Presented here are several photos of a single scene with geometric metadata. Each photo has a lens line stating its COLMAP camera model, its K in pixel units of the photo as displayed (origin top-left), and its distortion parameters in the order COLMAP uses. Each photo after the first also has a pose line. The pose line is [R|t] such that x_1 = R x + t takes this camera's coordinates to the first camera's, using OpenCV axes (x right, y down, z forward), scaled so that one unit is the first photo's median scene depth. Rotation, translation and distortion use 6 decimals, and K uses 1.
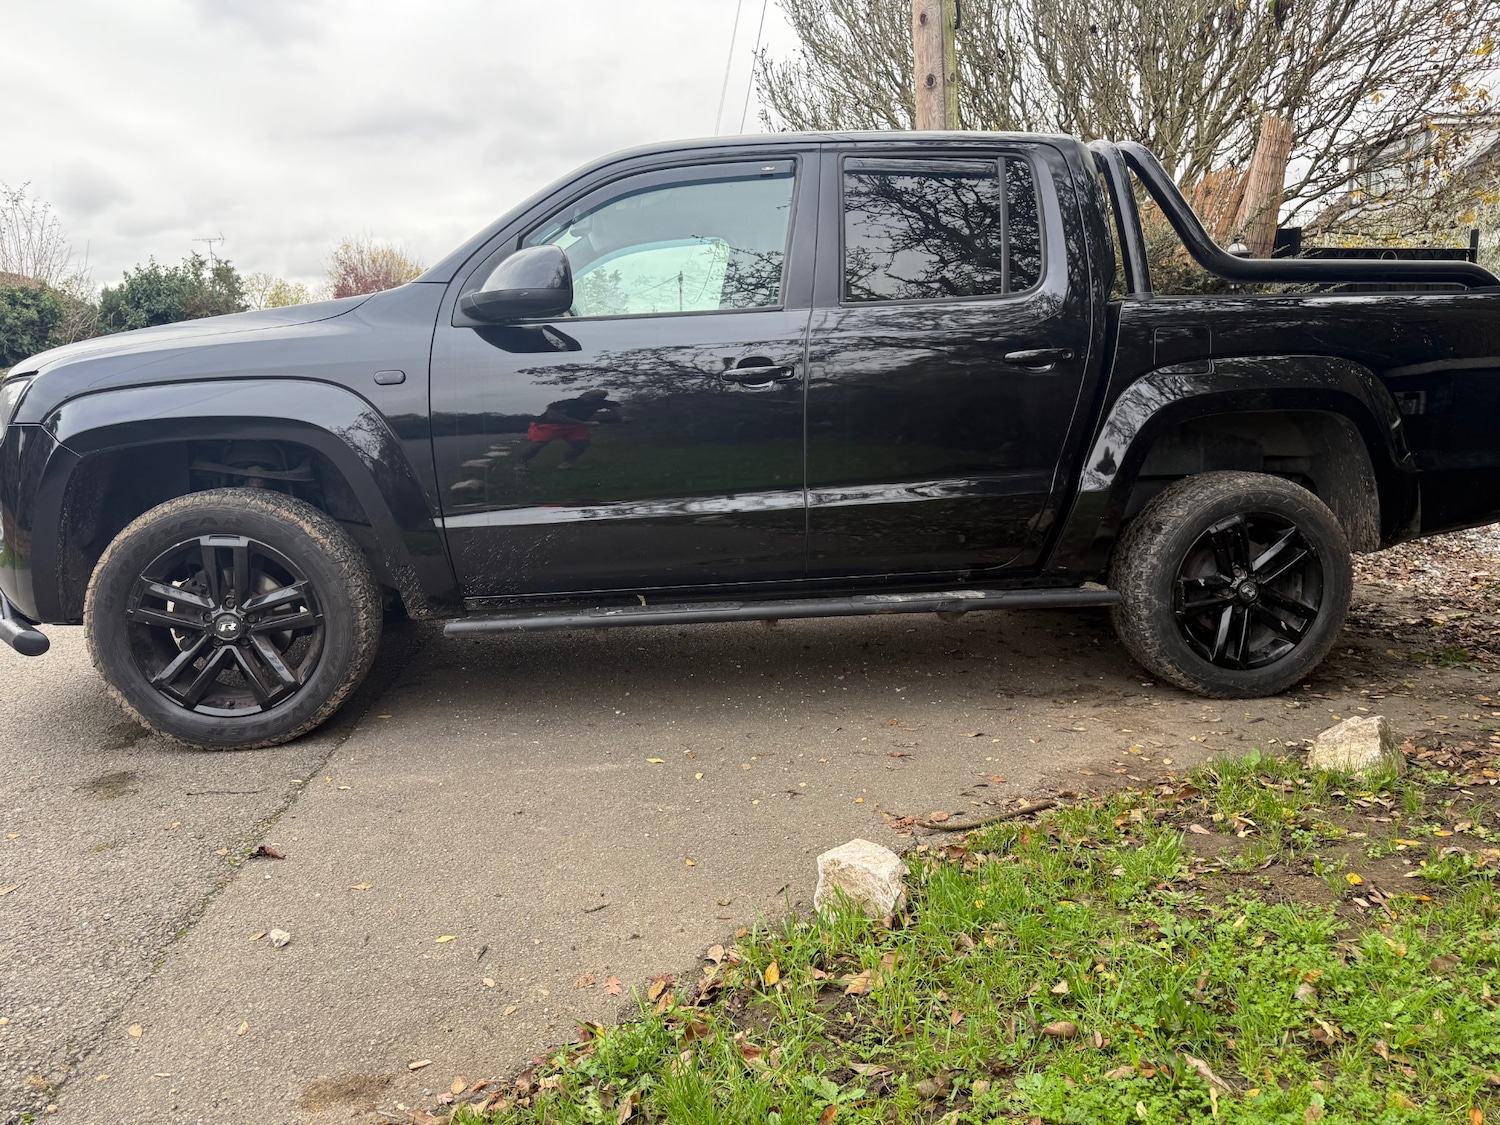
lens RADIAL K [[991.7, 0, 744.8], [0, 991.7, 546.3], [0, 0, 1]] dist [0.022001, -0.020626]
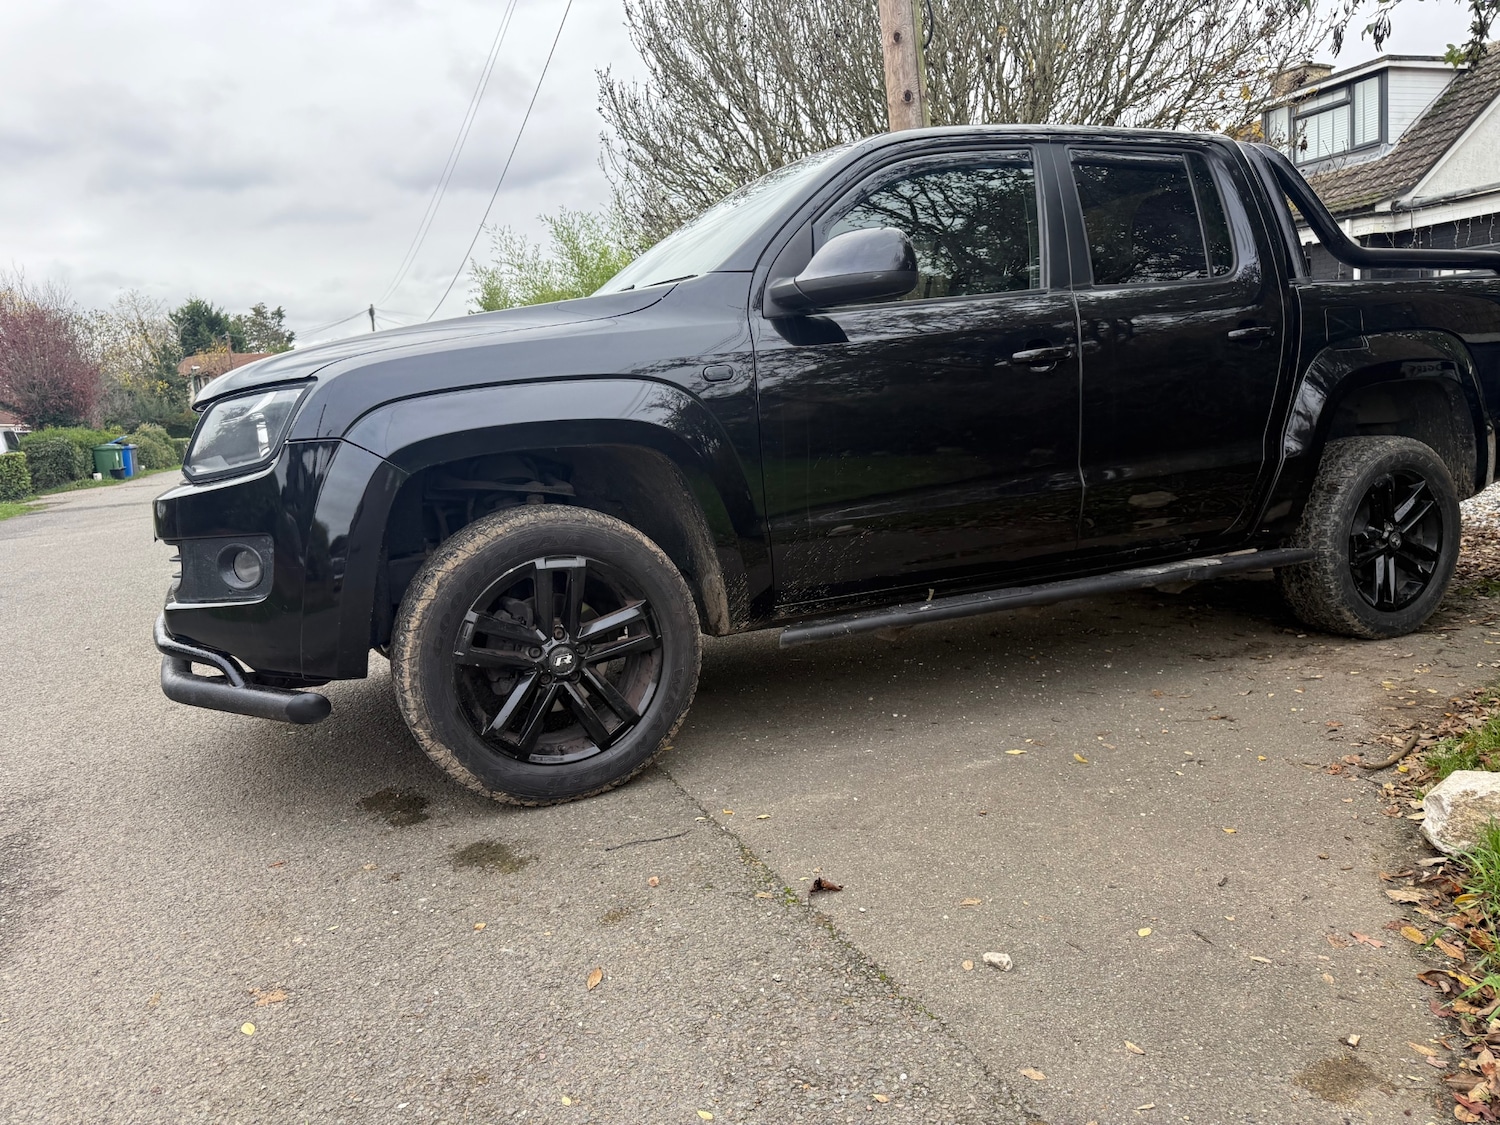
lens RADIAL K [[976.1, 0, 664.3], [0, 976.1, 564.9], [0, 0, 1]] dist [0.113270, -0.089926]
pose [[0.959143, -0.081109, 0.271047, -0.650263], [0.087454, 0.996103, -0.011393, 0.014322], [-0.269067, 0.034631, 0.962499, 0.136688]]
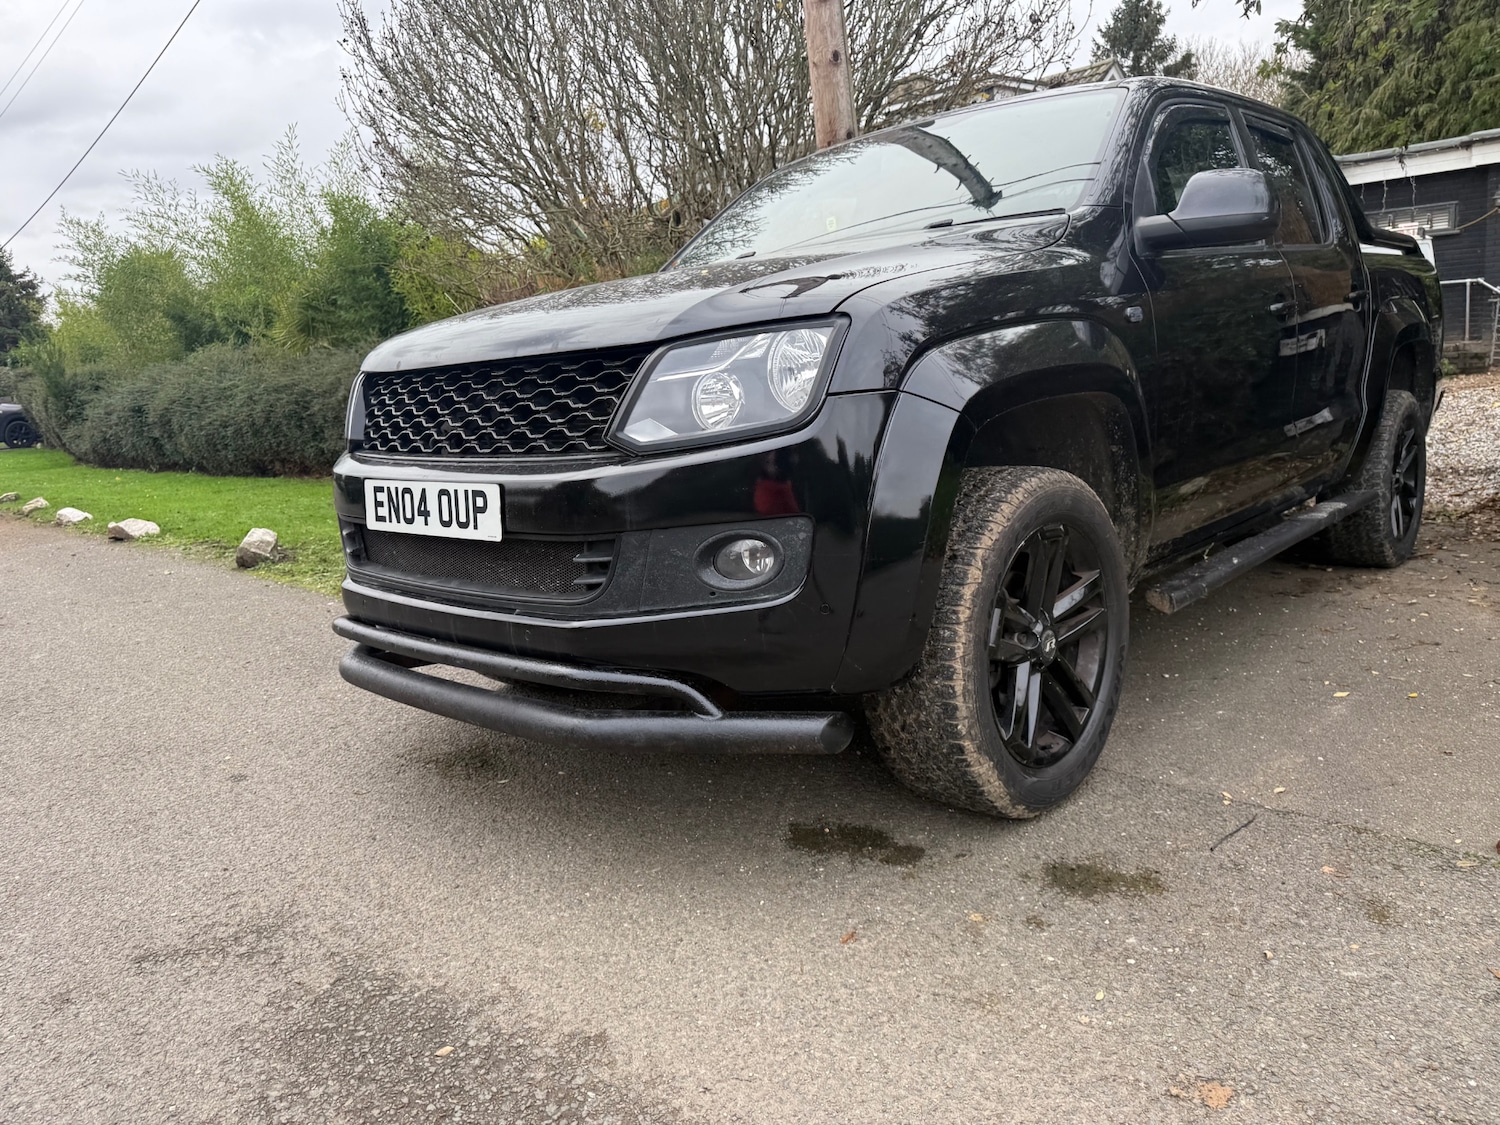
lens RADIAL K [[1033.2, 0, 750.0], [0, 1033.2, 562.5], [0, 0, 1]] dist [0.021675, -0.004576]
pose [[0.802801, -0.148554, 0.577445, -1.125856], [0.152486, 0.987412, 0.042026, -0.047733], [-0.576419, 0.054314, 0.815347, 0.470965]]
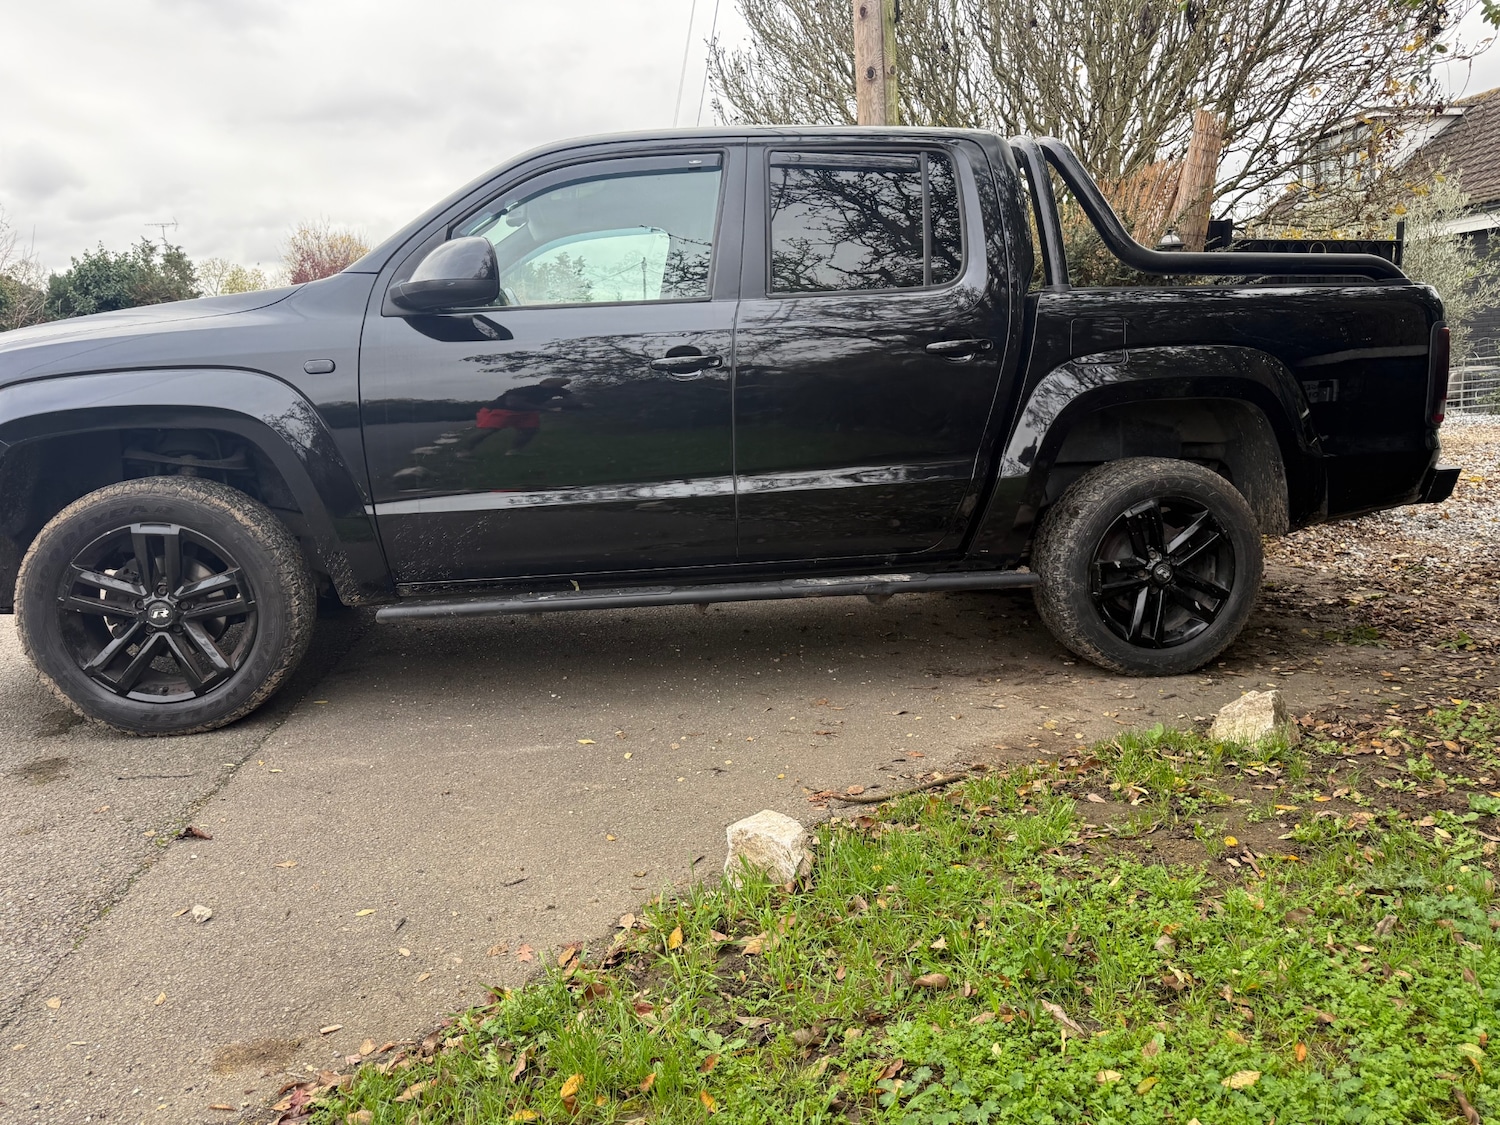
lens RADIAL K [[991.7, 0, 744.8], [0, 991.7, 546.3], [0, 0, 1]] dist [0.022001, -0.020626]
pose [[0.999529, -0.005398, 0.030196, 0.042716], [0.005034, 0.999914, 0.012127, 0.002898], [-0.030259, -0.011969, 0.999470, -0.026566]]
